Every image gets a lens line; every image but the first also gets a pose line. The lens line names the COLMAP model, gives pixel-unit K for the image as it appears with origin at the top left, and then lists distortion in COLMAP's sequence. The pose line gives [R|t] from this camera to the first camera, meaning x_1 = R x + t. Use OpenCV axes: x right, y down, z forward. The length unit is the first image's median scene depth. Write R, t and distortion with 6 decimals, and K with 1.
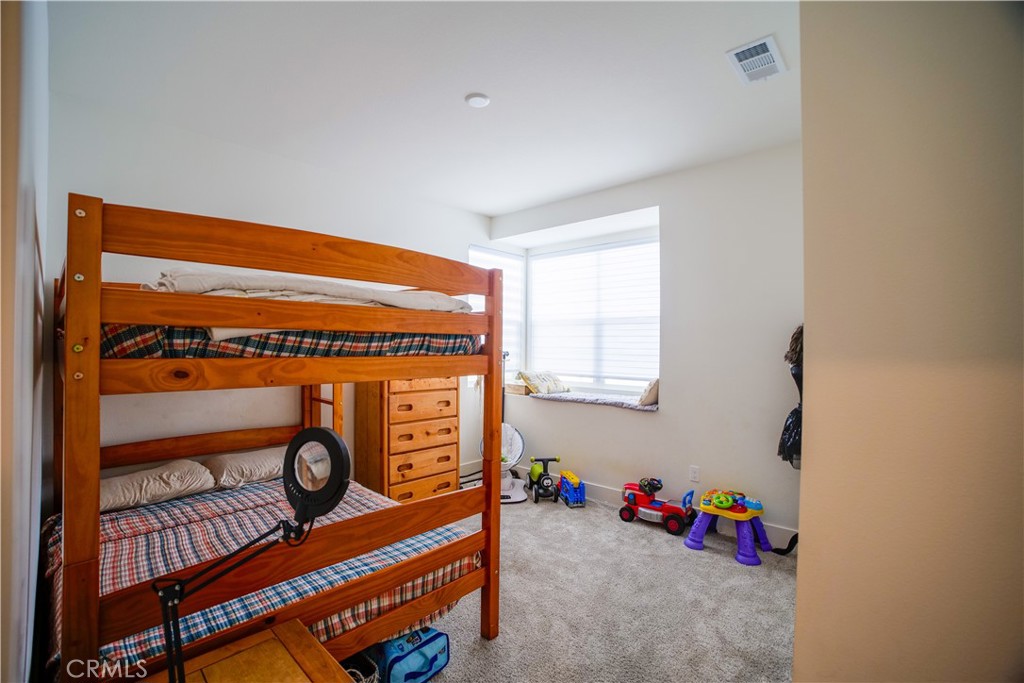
lens RADIAL K [[451.8, 0, 512.0], [0, 451.8, 341.5], [0, 0, 1]] dist [-0.000634, 0.000012]
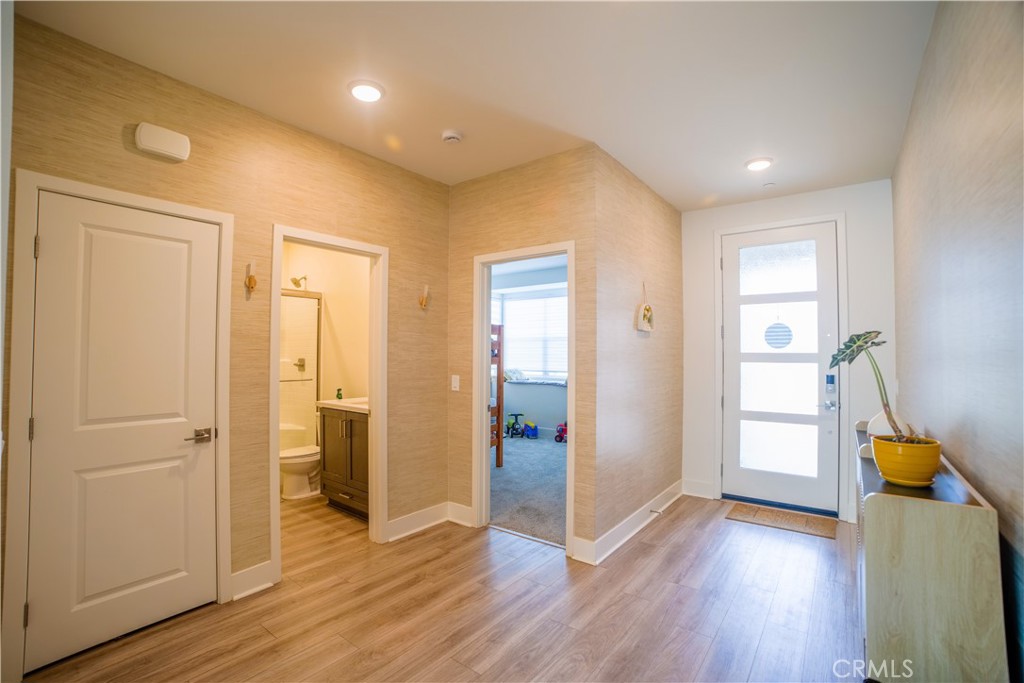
lens RADIAL K [[451.8, 0, 512.0], [0, 451.8, 341.5], [0, 0, 1]] dist [-0.000634, 0.000012]
pose [[0.995739, -0.006831, 0.091962, -0.112518], [0.008332, 0.999838, -0.015957, -0.010171], [-0.091838, 0.016655, 0.995635, -0.850935]]
